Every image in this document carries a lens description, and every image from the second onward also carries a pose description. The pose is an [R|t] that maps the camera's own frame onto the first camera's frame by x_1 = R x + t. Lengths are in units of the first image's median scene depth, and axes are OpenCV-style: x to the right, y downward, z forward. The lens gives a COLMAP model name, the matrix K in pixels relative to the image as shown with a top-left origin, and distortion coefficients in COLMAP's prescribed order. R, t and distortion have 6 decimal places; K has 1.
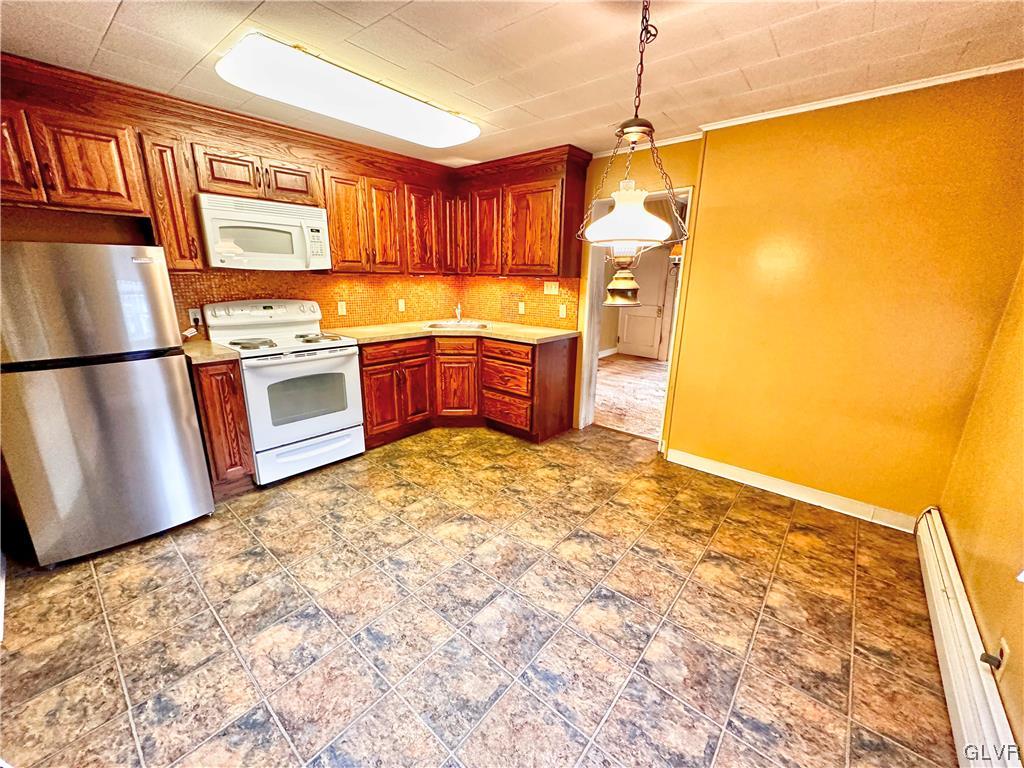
lens RADIAL K [[407.9, 0, 511.2], [0, 407.9, 384.0], [0, 0, 1]] dist [-0.002894, 0.000413]
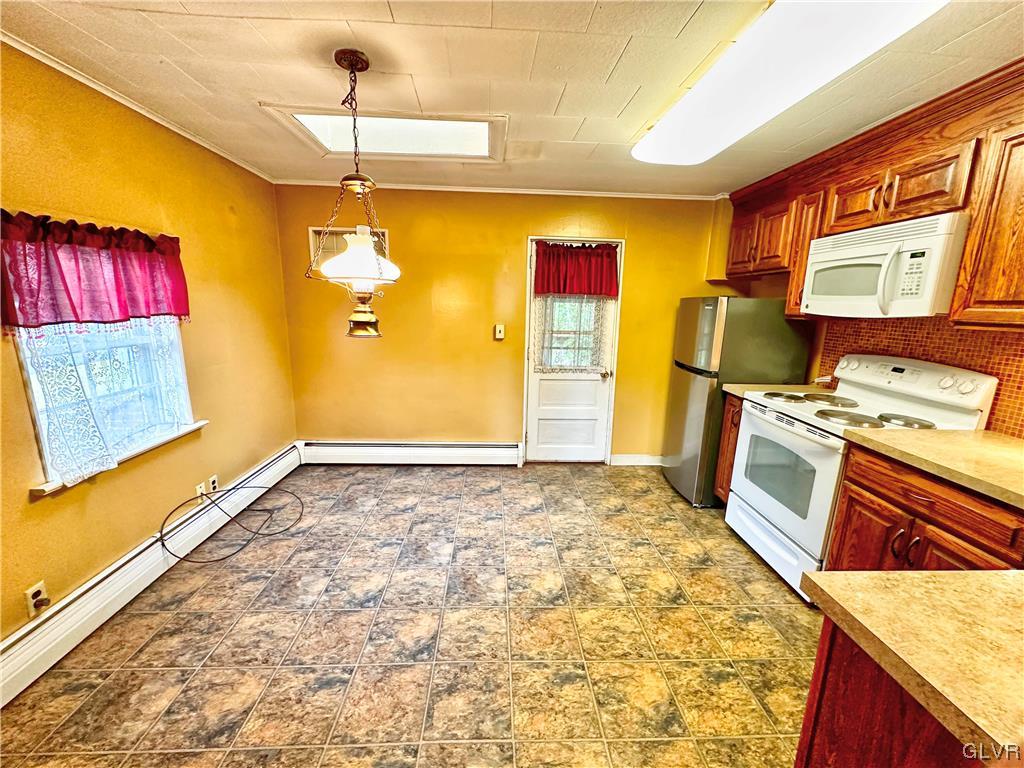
lens RADIAL K [[407.9, 0, 514.4], [0, 407.9, 387.2], [0, 0, 1]] dist [-0.002894, 0.000413]
pose [[-0.729114, 0.109752, -0.675535, 0.380564], [-0.208116, 0.904759, 0.371615, -0.291614], [0.651982, 0.411540, -0.636831, 1.052535]]
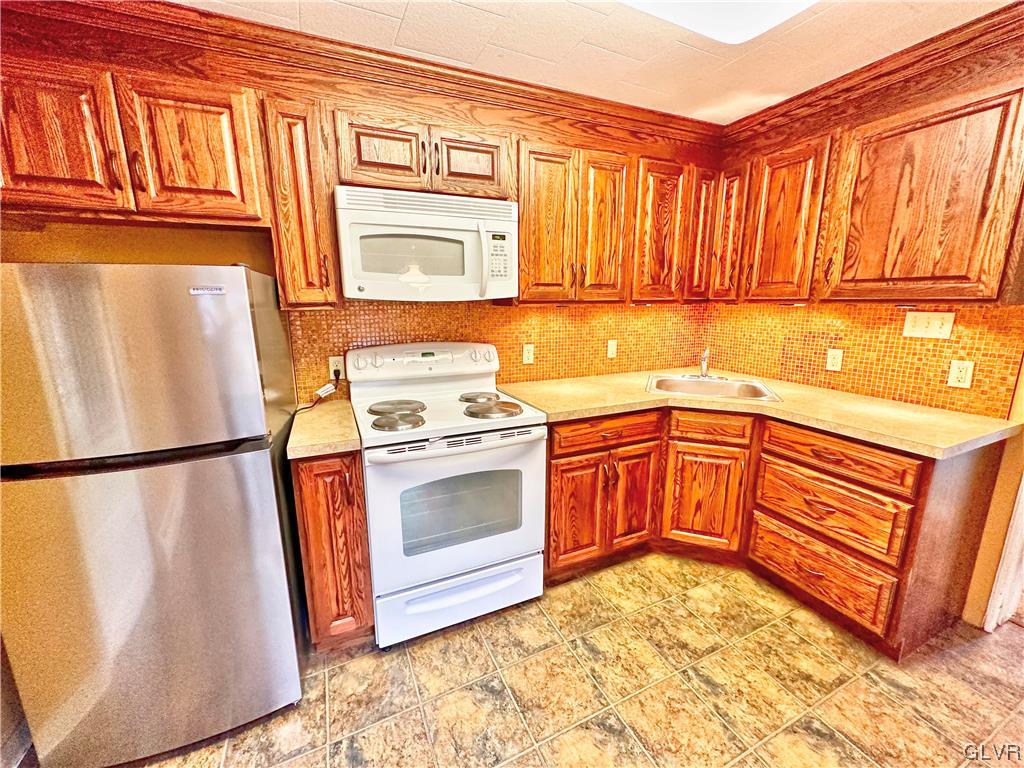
lens RADIAL K [[407.9, 0, 510.8], [0, 407.9, 385.6], [0, 0, 1]] dist [-0.002894, 0.000413]
pose [[0.906575, 0.066610, -0.416756, -0.185529], [-0.089791, 0.995301, -0.036247, -0.126757], [0.412383, 0.070281, 0.908295, 0.447594]]
